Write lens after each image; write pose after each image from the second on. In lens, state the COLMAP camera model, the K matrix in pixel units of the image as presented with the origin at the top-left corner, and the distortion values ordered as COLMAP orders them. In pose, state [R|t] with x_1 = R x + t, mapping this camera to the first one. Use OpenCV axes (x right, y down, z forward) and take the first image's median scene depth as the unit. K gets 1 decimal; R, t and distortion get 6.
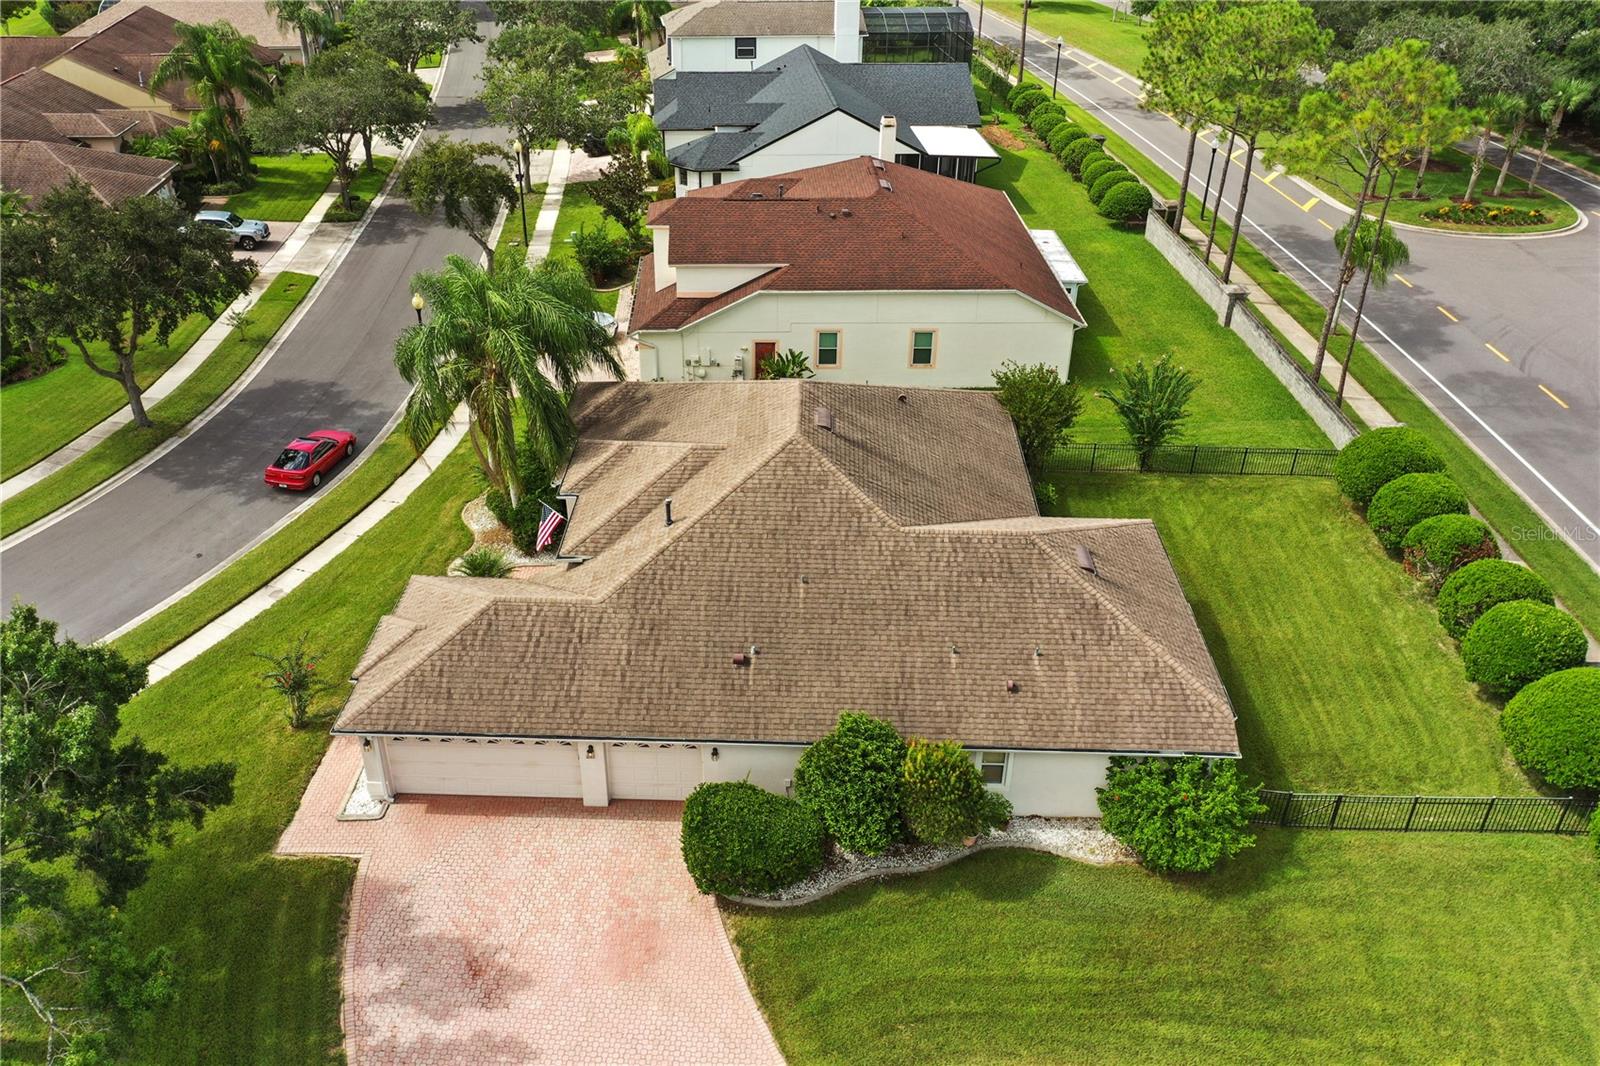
lens RADIAL K [[1250.0, 0, 777.9], [0, 1250.0, 536.3], [0, 0, 1]] dist [0.000246, 0.003849]
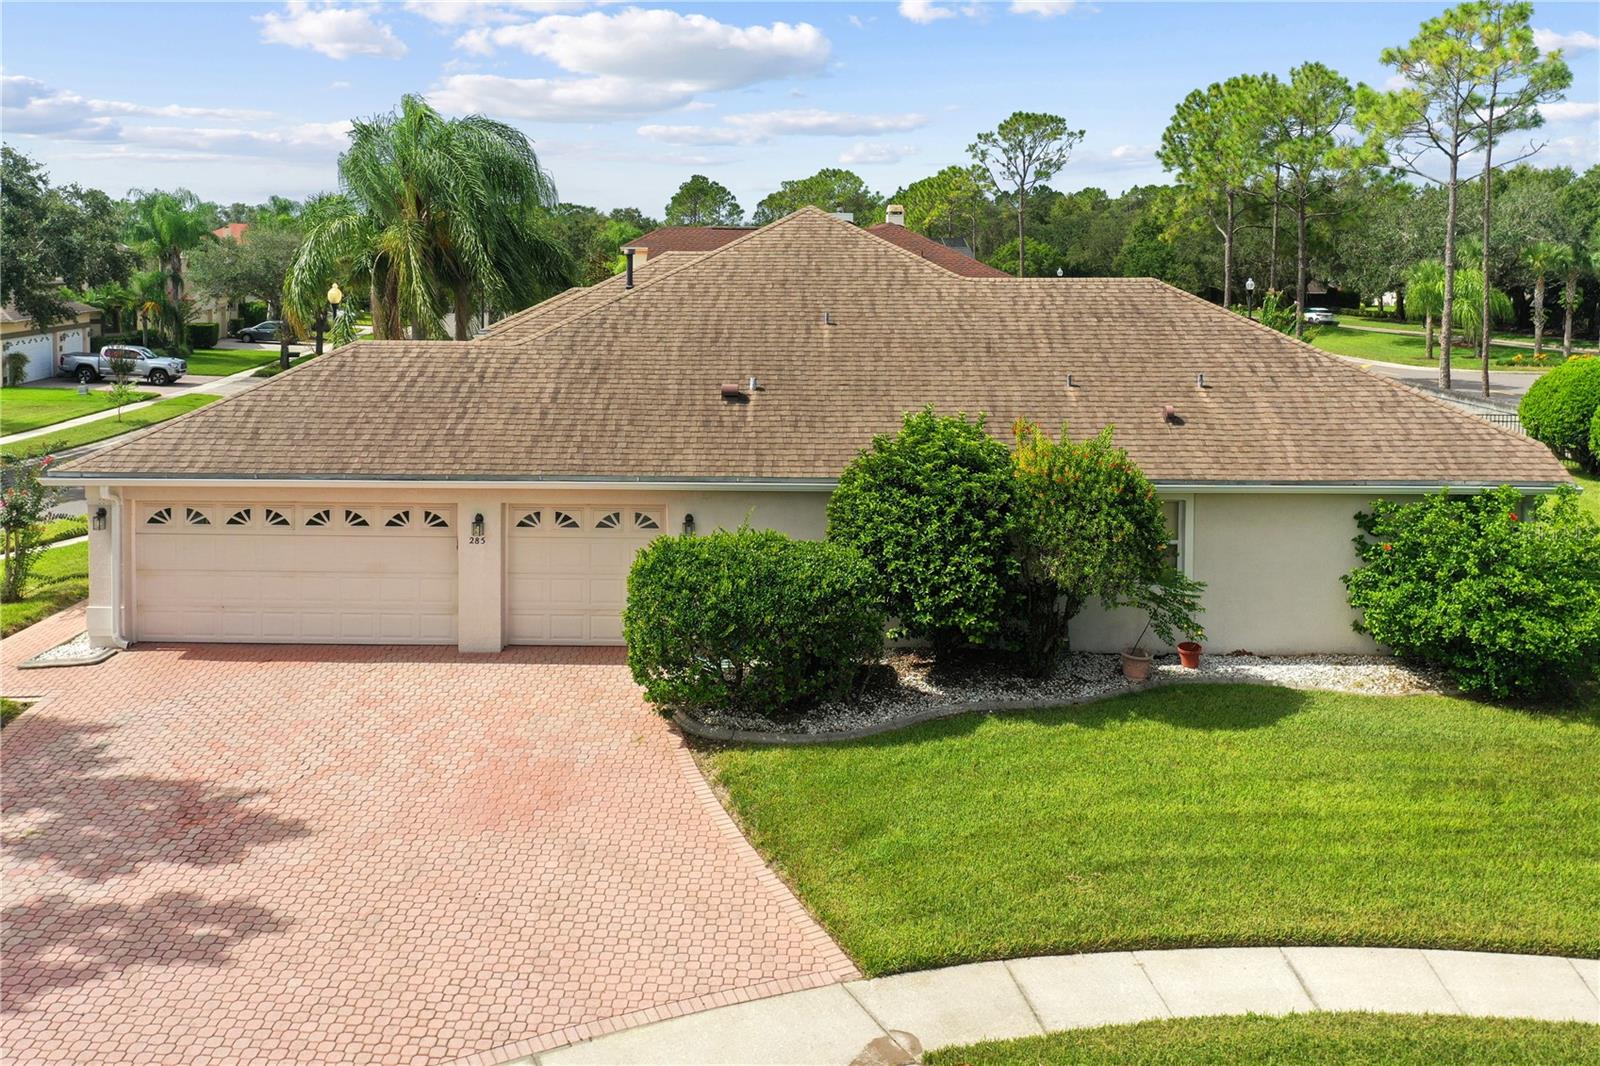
lens RADIAL K [[1250.0, 0, 777.9], [0, 1250.0, 536.3], [0, 0, 1]] dist [0.000246, 0.003849]
pose [[0.999879, -0.003819, 0.015111, -0.017368], [0.010647, 0.875389, -0.483302, 0.468453], [-0.011382, 0.483404, 0.875323, 0.488360]]
